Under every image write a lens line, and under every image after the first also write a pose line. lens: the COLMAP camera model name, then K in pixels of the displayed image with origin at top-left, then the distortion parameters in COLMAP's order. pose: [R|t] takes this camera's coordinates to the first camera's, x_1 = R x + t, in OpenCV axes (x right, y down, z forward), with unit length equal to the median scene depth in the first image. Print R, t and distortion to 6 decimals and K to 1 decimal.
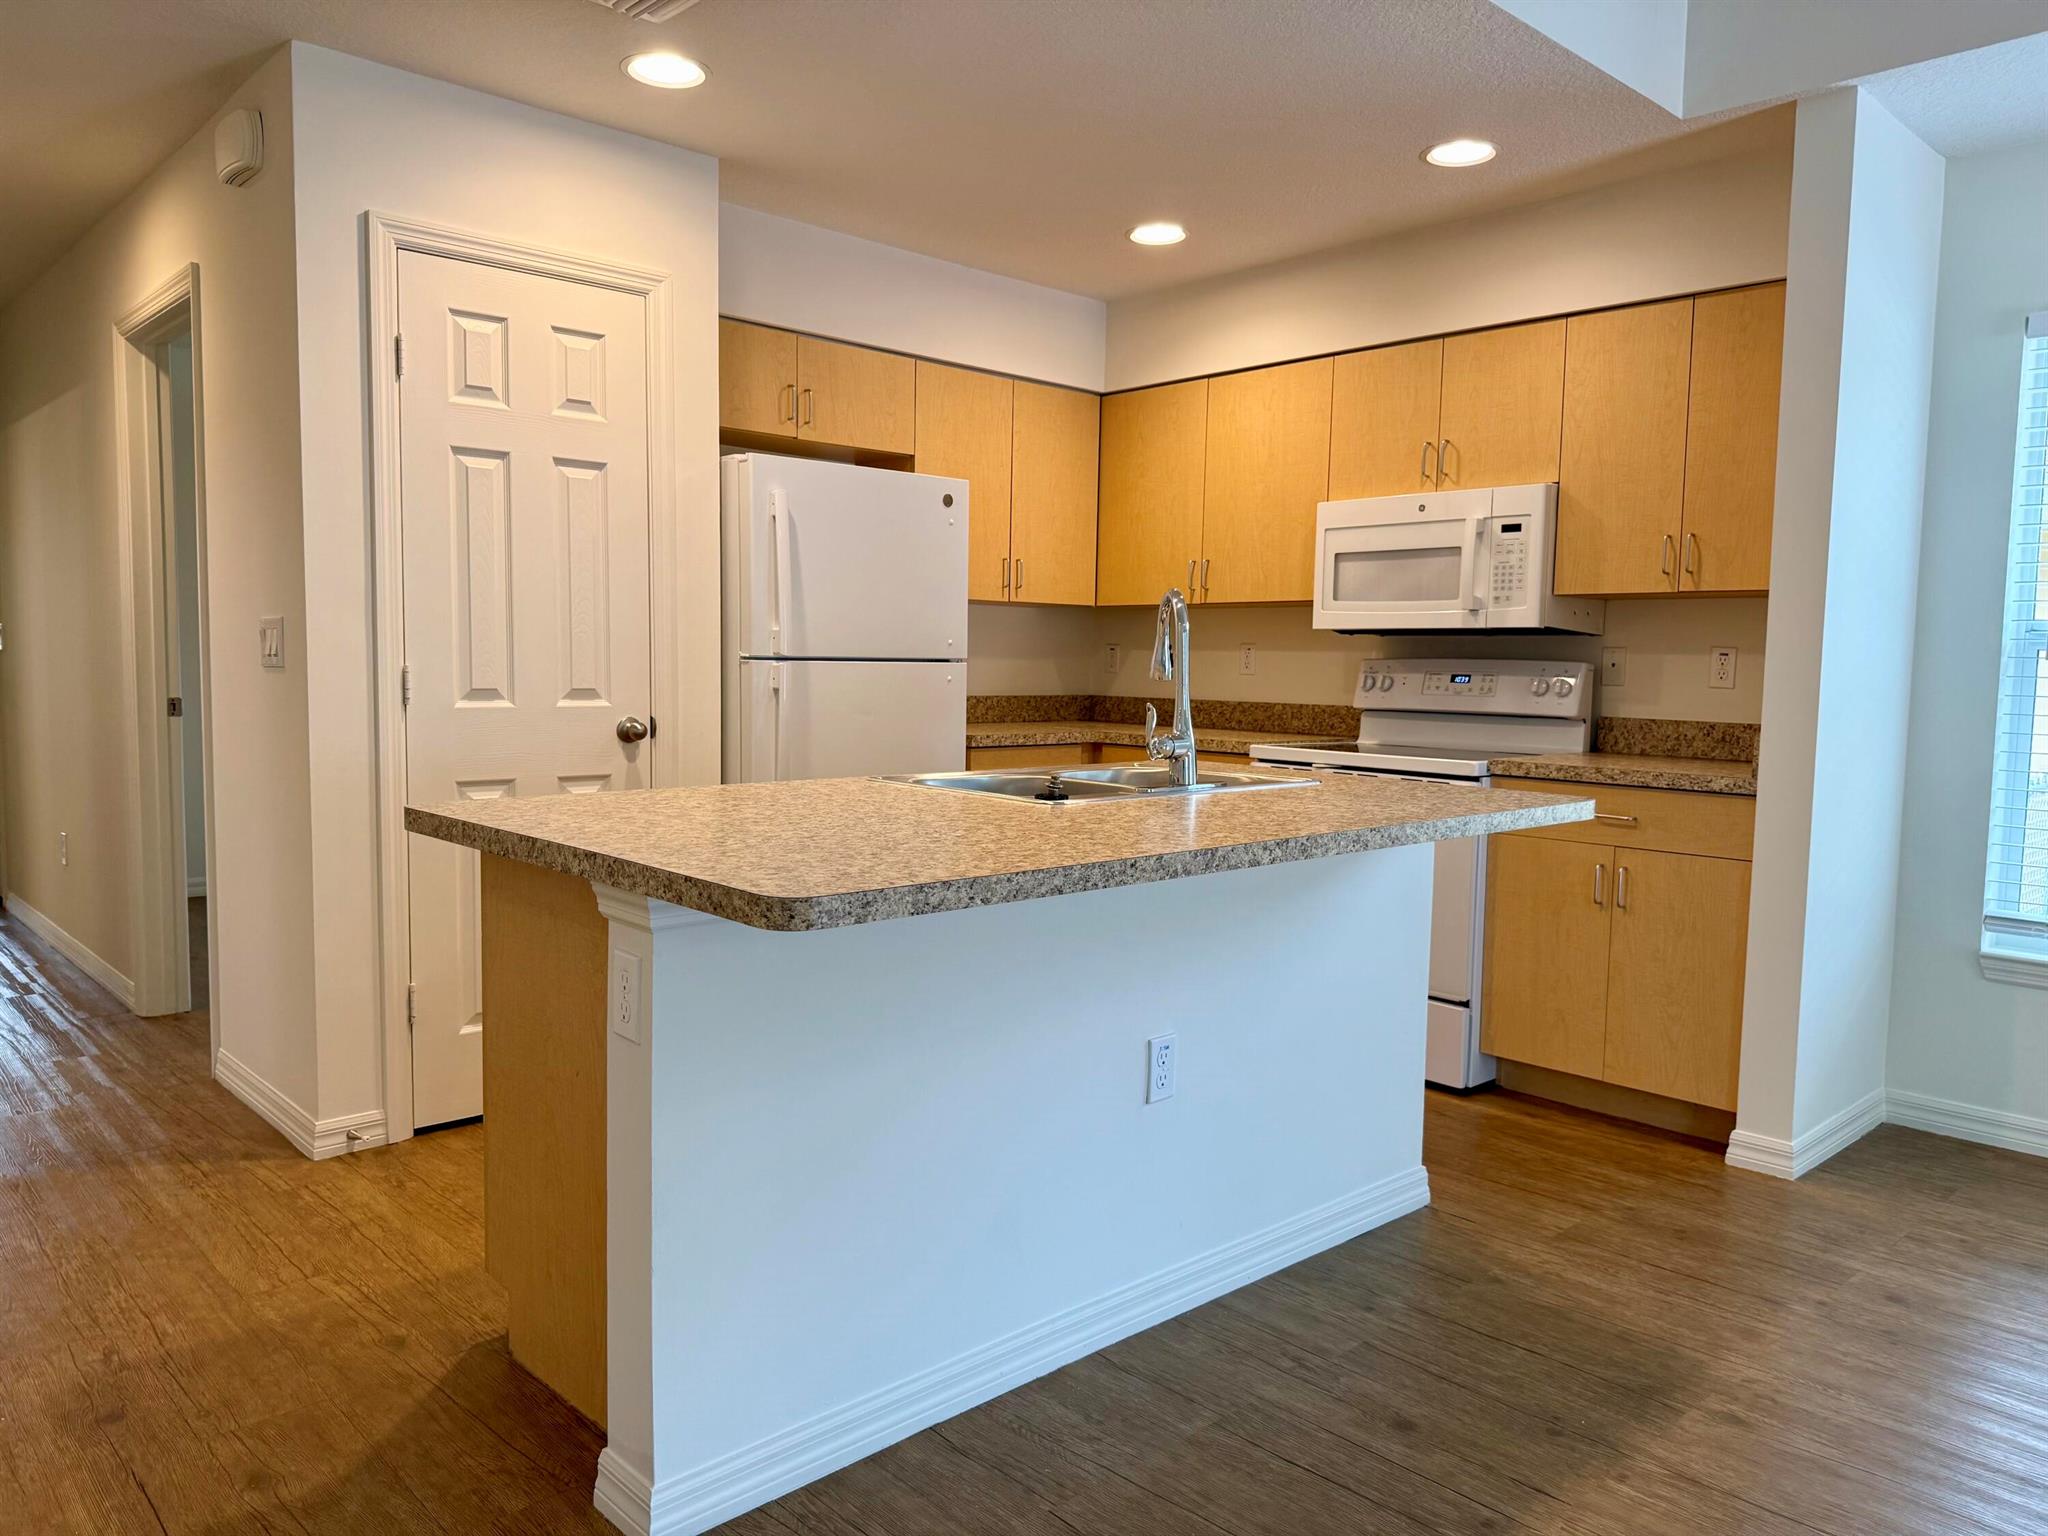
lens RADIAL K [[1437.4, 0, 1024.0], [0, 1437.4, 768.0], [0, 0, 1]] dist [0.029300, -0.000633]
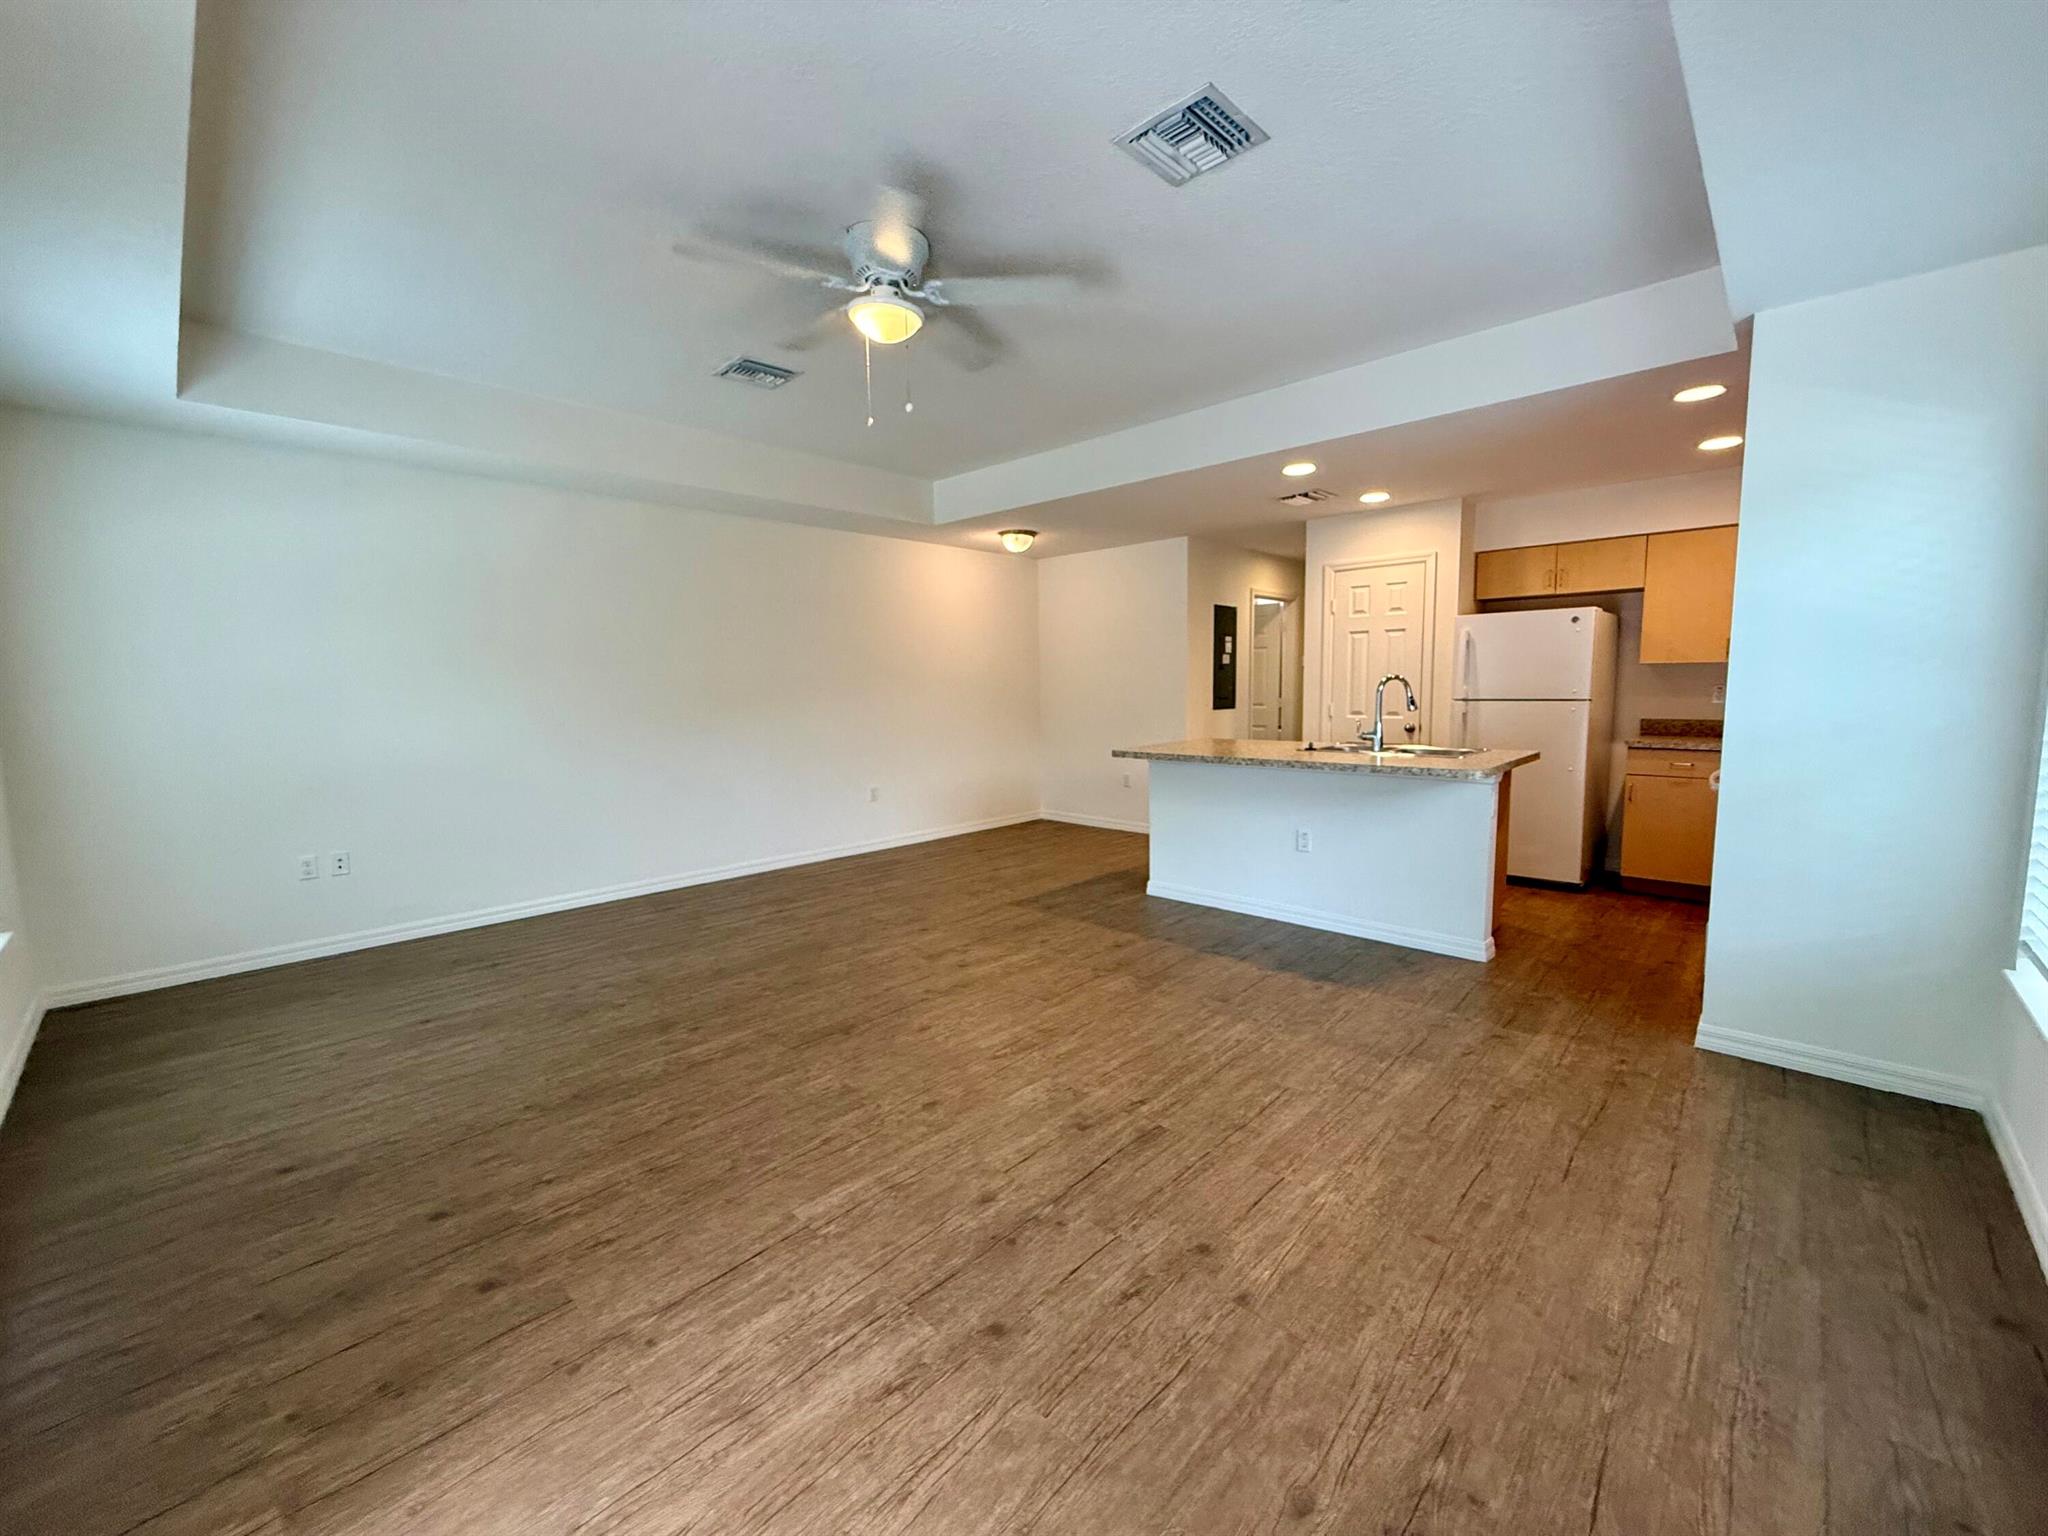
lens RADIAL K [[813.5, 0, 1024.8], [0, 813.5, 799.2], [0, 0, 1]] dist [0.018536, 0.000011]
pose [[0.053106, 0.121748, -0.991139, 1.157768], [-0.058110, 0.991235, 0.118646, -0.032432], [0.996897, 0.051294, 0.059716, 0.200929]]
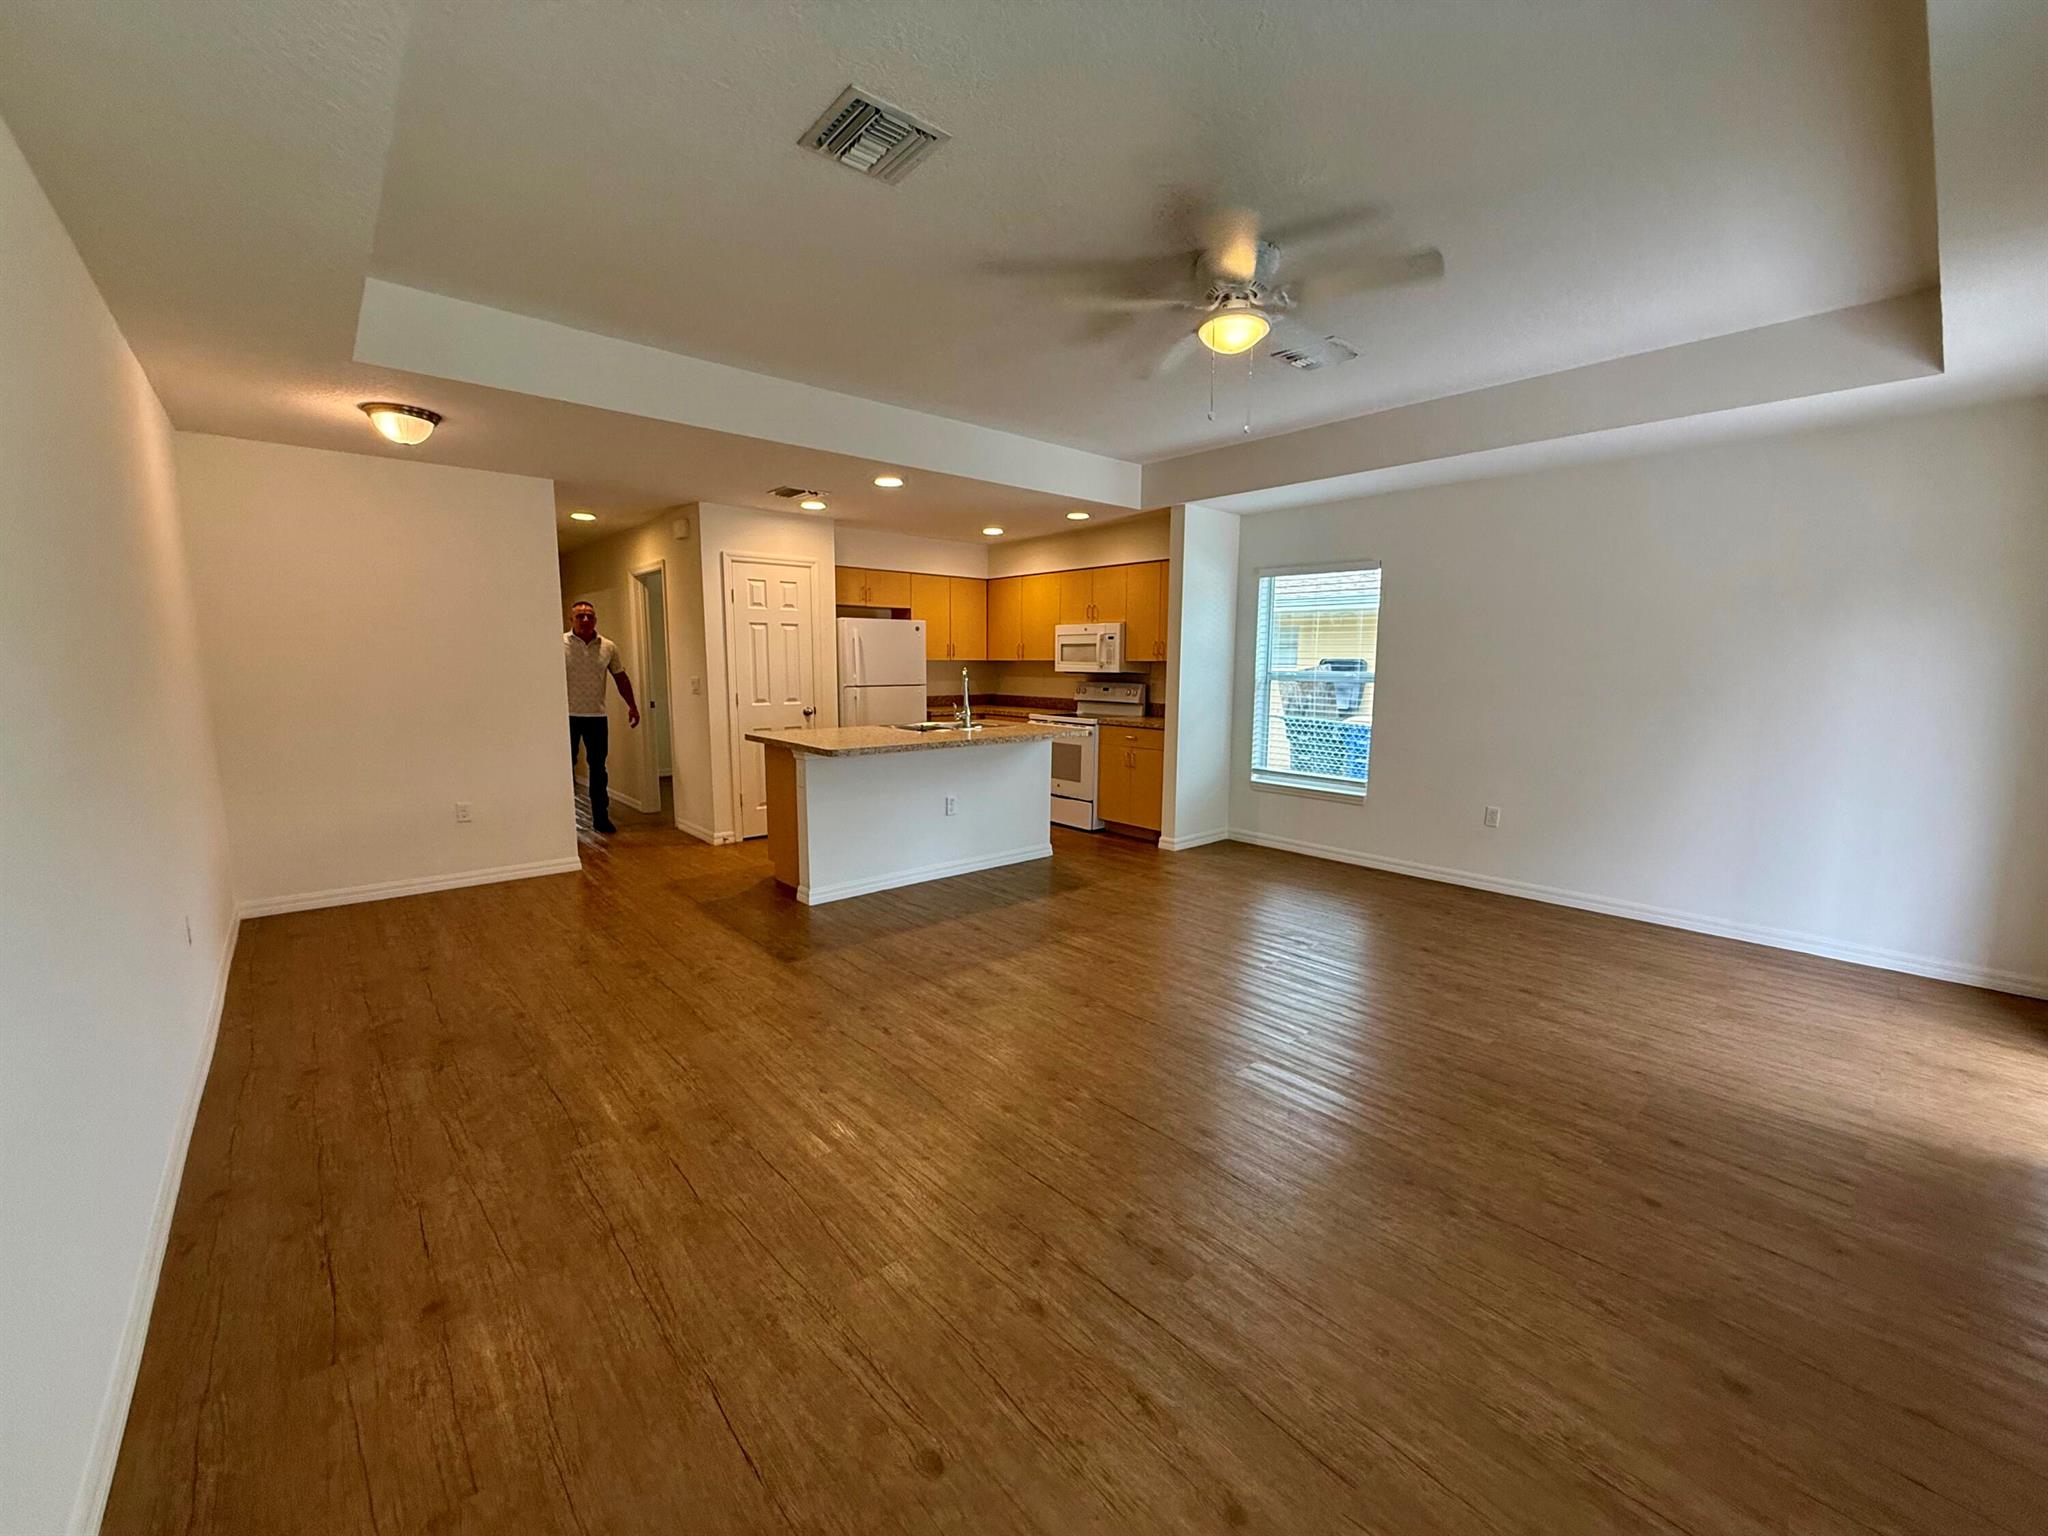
lens RADIAL K [[818.0, 0, 1024.0], [0, 818.0, 768.0], [0, 0, 1]] dist [-0.000843, -0.000072]
pose [[0.999413, -0.006836, -0.033566, 0.229463], [0.008608, 0.998561, 0.052936, 0.004958], [0.033155, -0.053194, 0.998034, -0.683989]]
